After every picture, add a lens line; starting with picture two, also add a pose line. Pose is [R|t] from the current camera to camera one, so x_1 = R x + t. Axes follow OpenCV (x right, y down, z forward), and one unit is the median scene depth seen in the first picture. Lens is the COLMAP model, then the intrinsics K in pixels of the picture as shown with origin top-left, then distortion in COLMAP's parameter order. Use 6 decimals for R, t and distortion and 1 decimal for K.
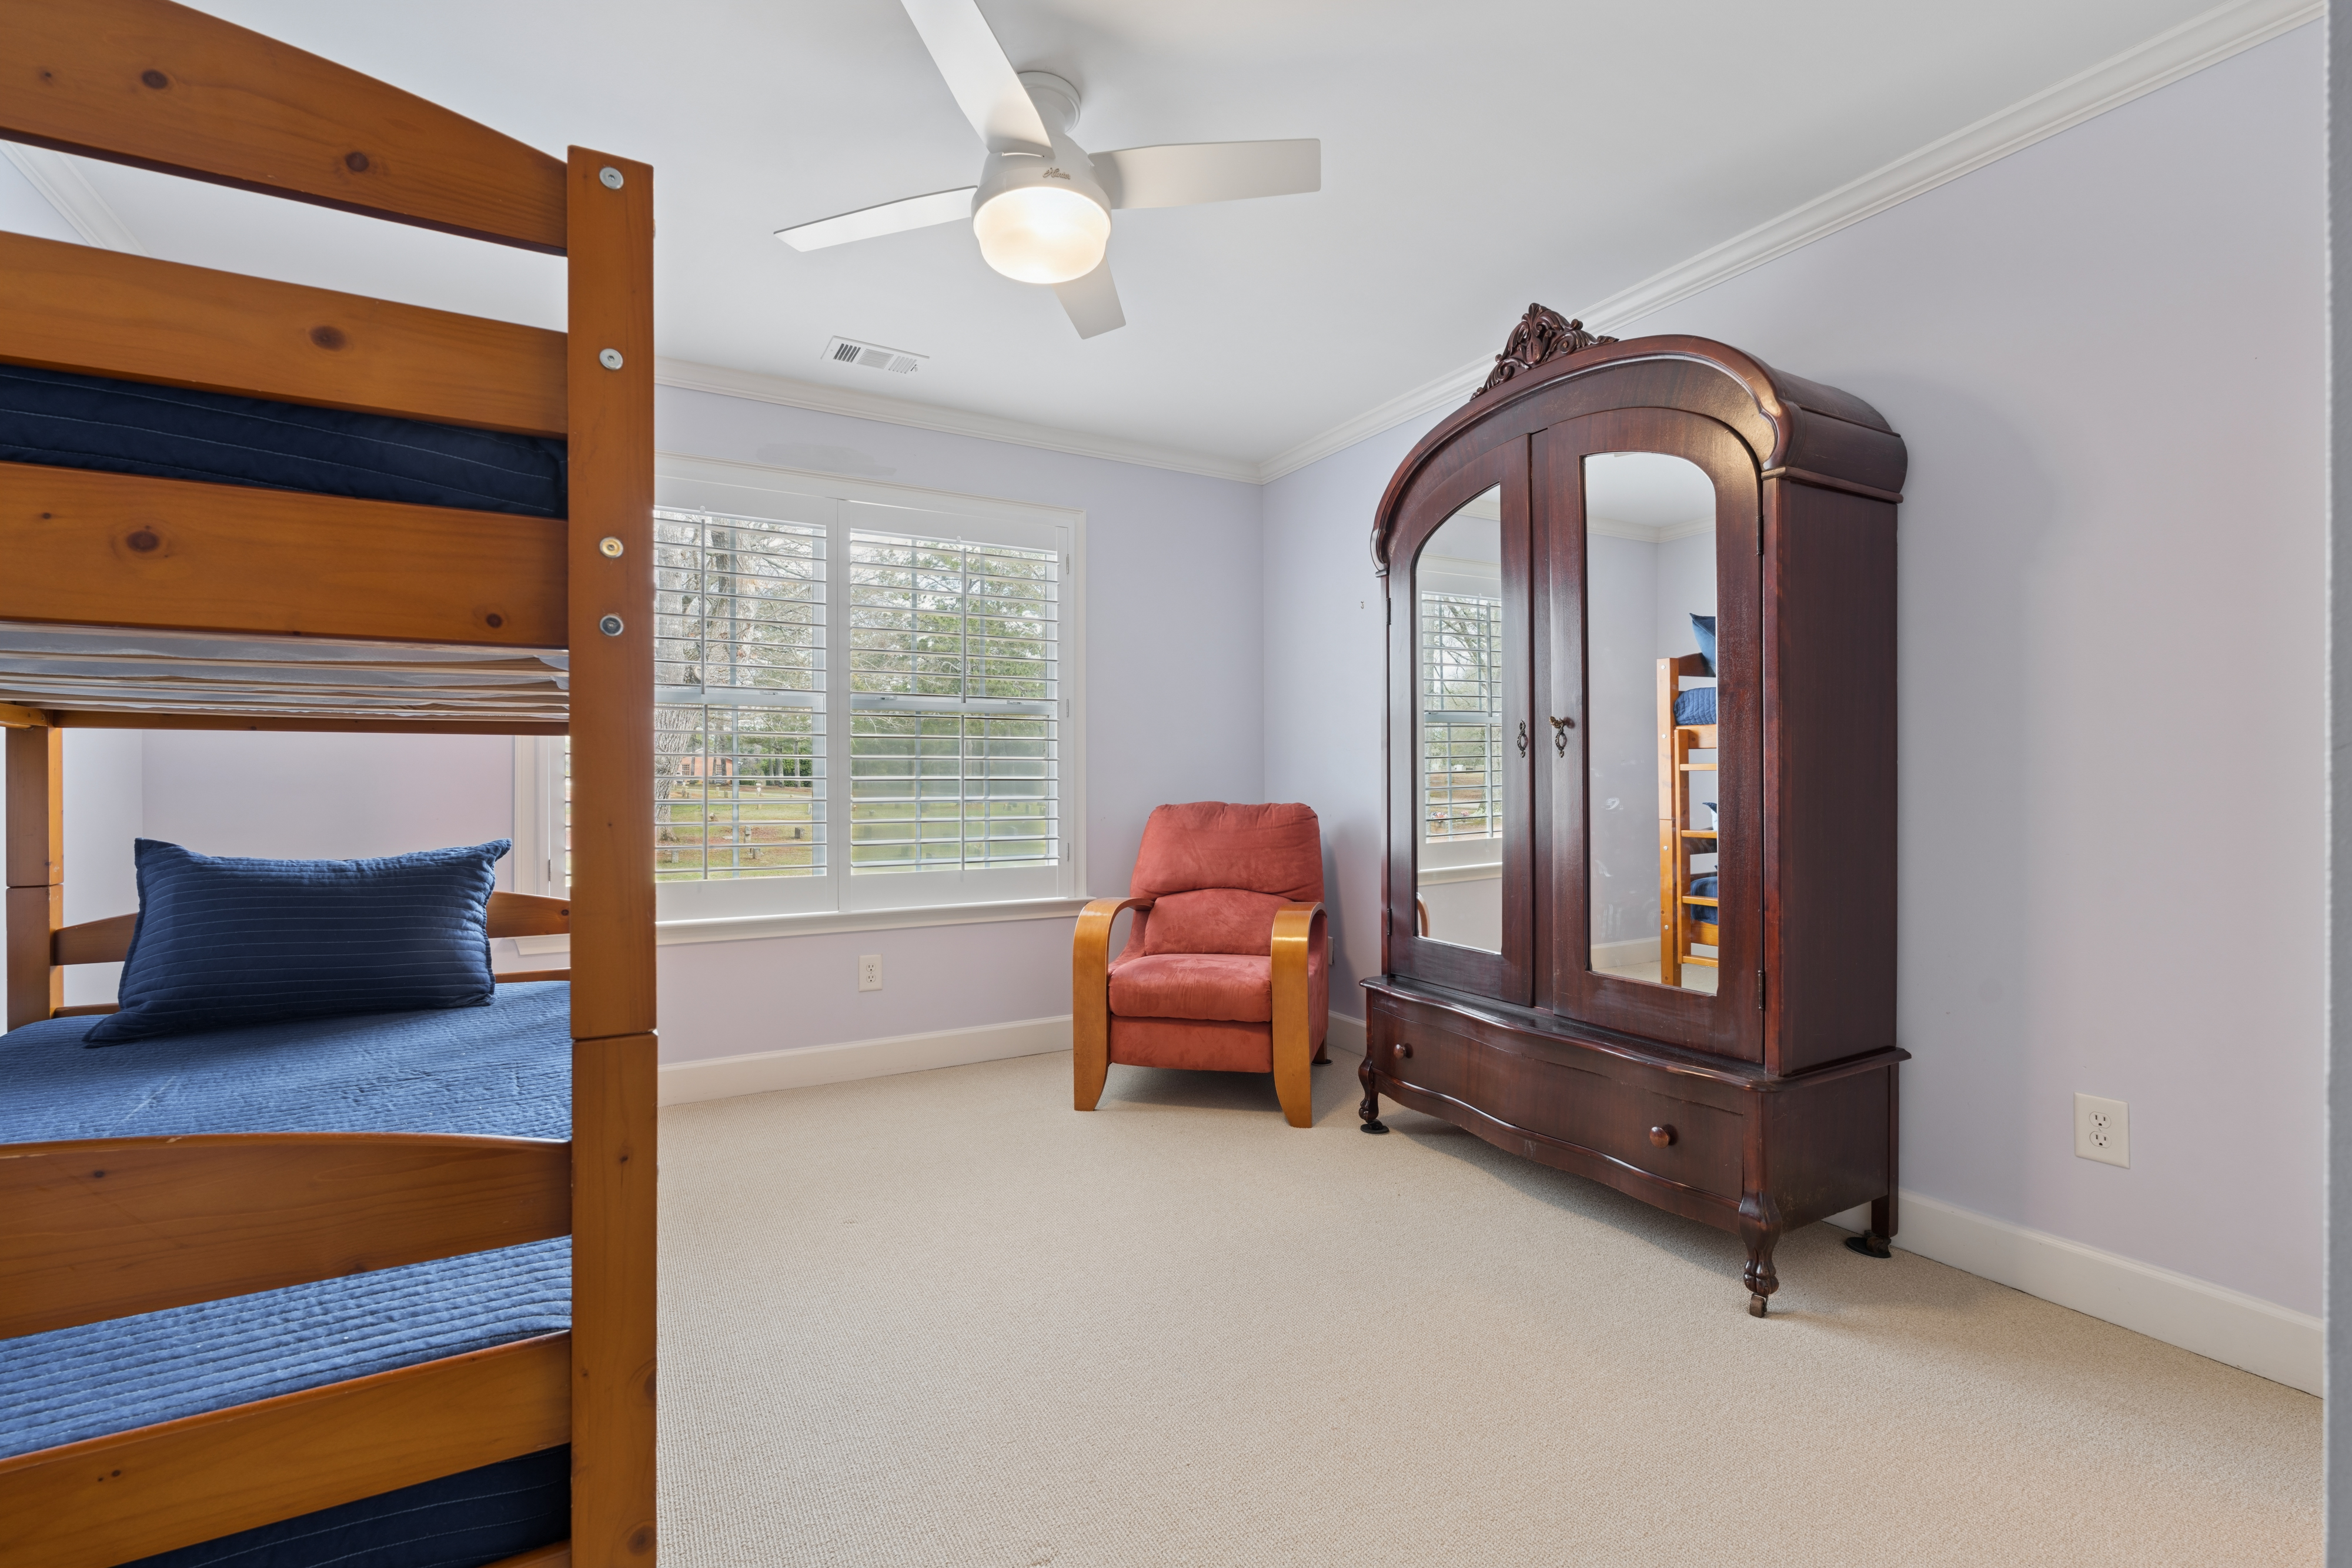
lens RADIAL K [[1037.9, 0, 1159.0], [0, 1037.9, 777.0], [0, 0, 1]] dist [-0.003058, -0.000343]
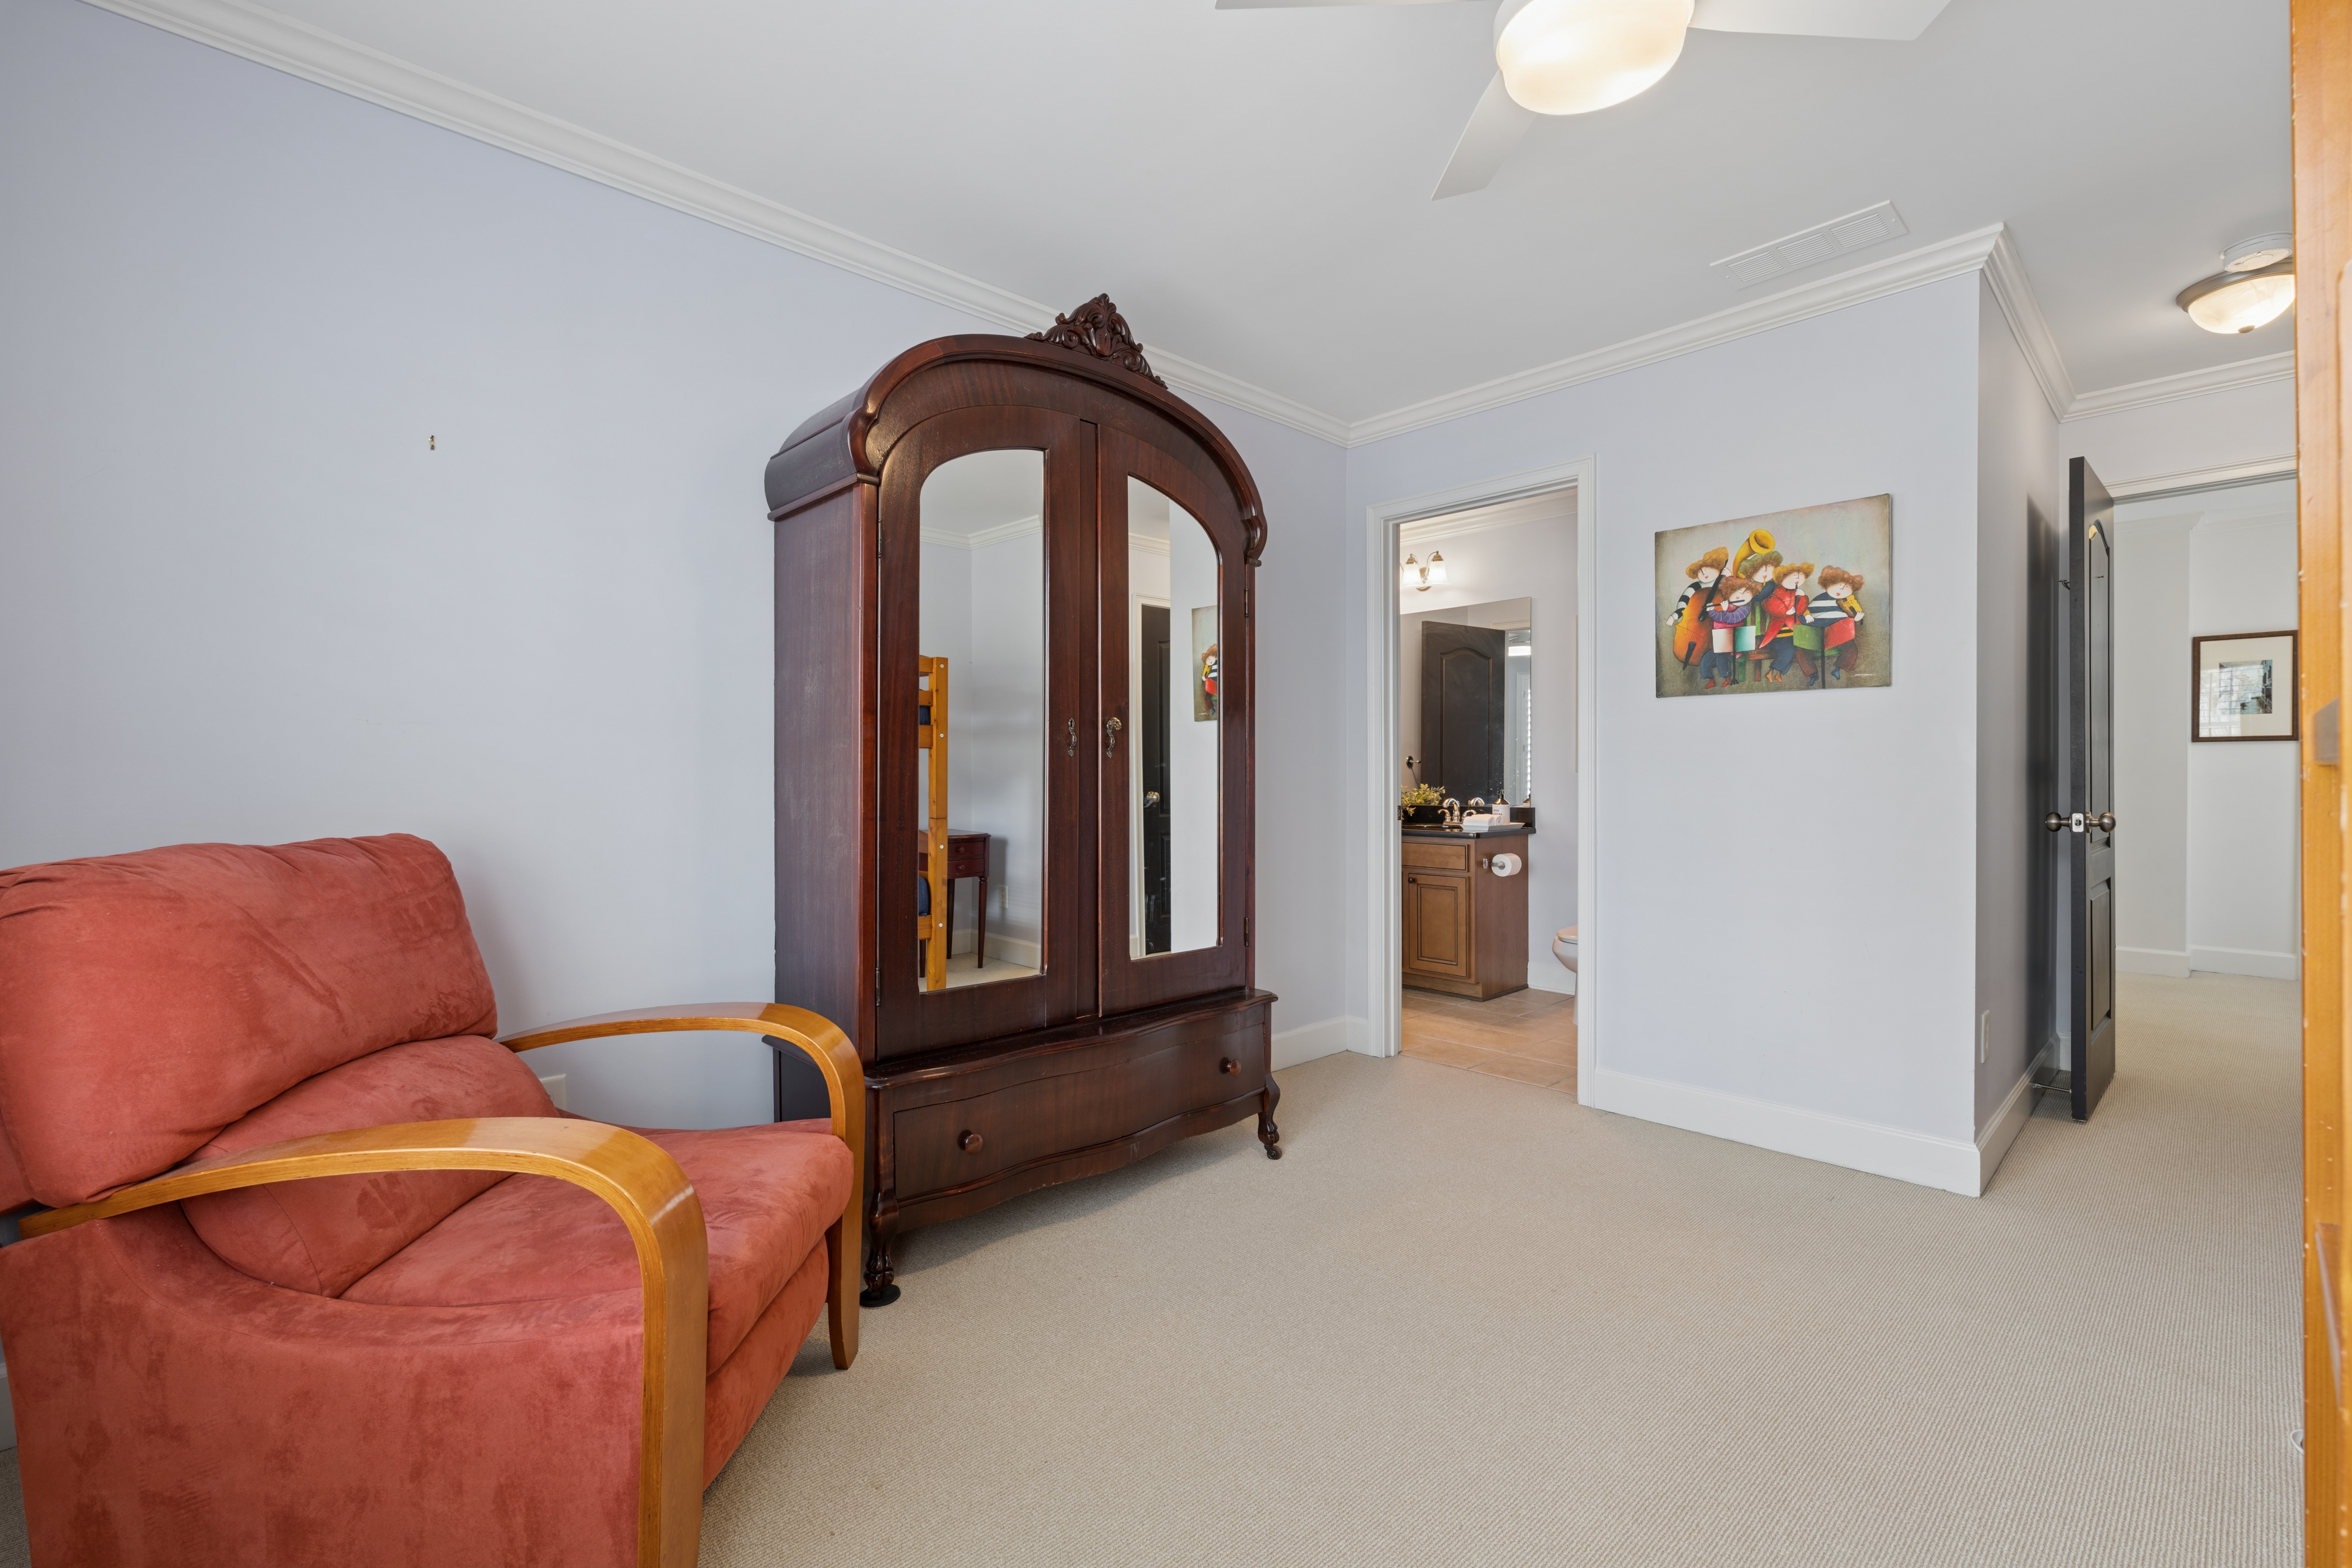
lens RADIAL K [[1037.9, 0, 1176.6], [0, 1037.9, 772.1], [0, 0, 1]] dist [-0.003058, -0.000343]
pose [[-0.255700, 0.007230, 0.966729, -0.456823], [0.004828, 0.999969, -0.006202, 0.001579], [-0.966744, 0.003082, -0.255727, 0.898515]]
